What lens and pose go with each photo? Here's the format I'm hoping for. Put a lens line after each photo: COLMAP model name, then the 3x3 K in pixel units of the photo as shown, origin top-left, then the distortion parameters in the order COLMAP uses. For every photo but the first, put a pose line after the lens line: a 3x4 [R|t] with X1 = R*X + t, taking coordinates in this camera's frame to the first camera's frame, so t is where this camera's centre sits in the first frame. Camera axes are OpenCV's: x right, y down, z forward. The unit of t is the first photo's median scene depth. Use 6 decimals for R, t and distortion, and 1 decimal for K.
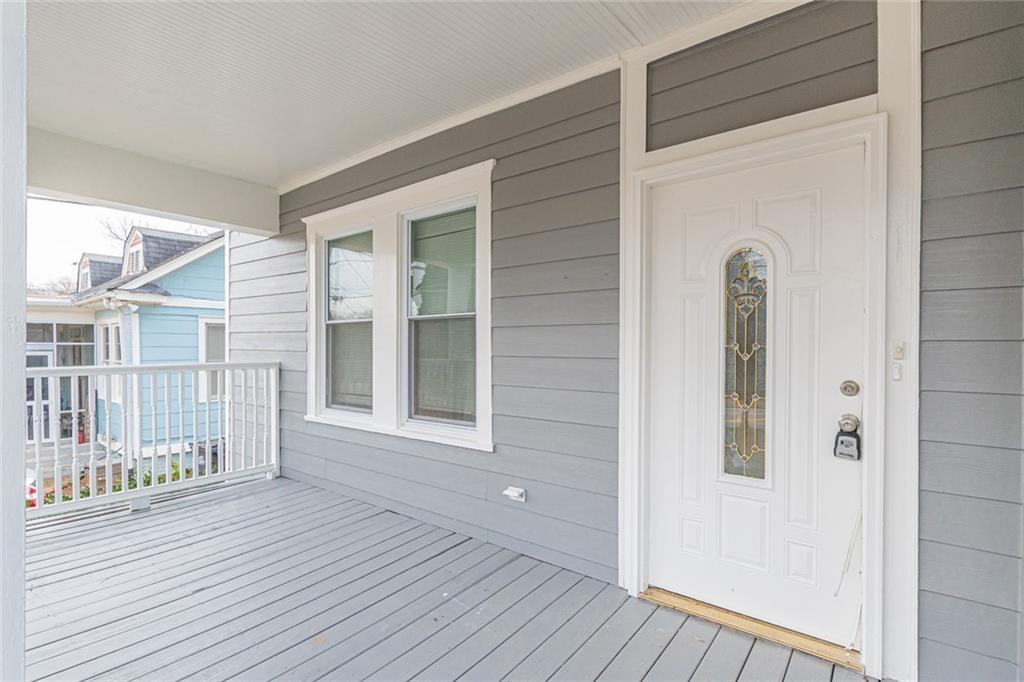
lens RADIAL K [[483.7, 0, 512.4], [0, 483.7, 346.7], [0, 0, 1]] dist [0.003249, 0.000598]
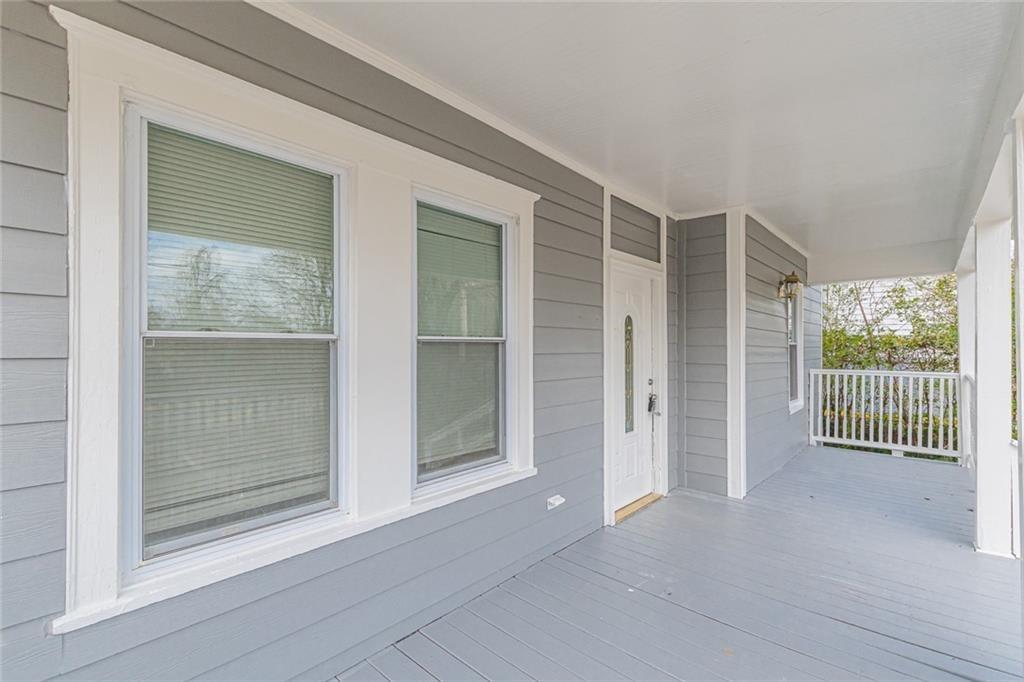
lens RADIAL K [[460.8, 0, 509.2], [0, 460.8, 341.9], [0, 0, 1]] dist [0.015866, -0.007803]
pose [[0.074831, 0.009450, 0.997151, -1.397837], [0.000354, 0.999955, -0.009503, -0.077064], [-0.997196, 0.001064, 0.074824, 1.326344]]
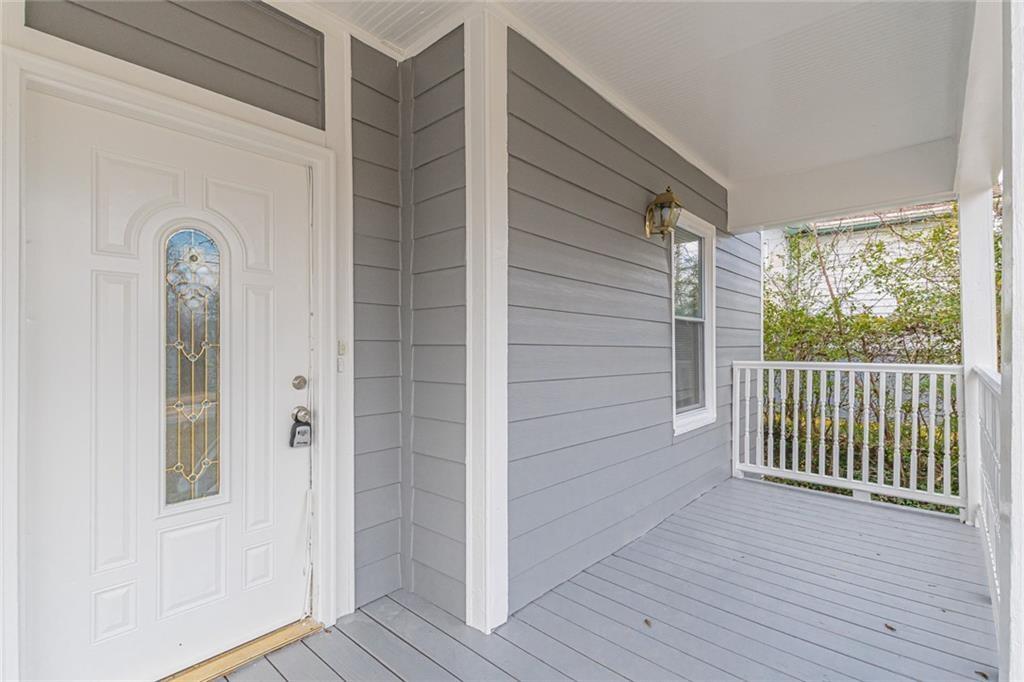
lens RADIAL K [[460.8, 0, 509.2], [0, 460.8, 341.9], [0, 0, 1]] dist [0.015866, -0.007803]
pose [[0.081738, 0.006502, 0.996633, -0.277297], [0.003235, 0.999972, -0.006789, 0.001551], [-0.996649, 0.003779, 0.081715, 0.381892]]
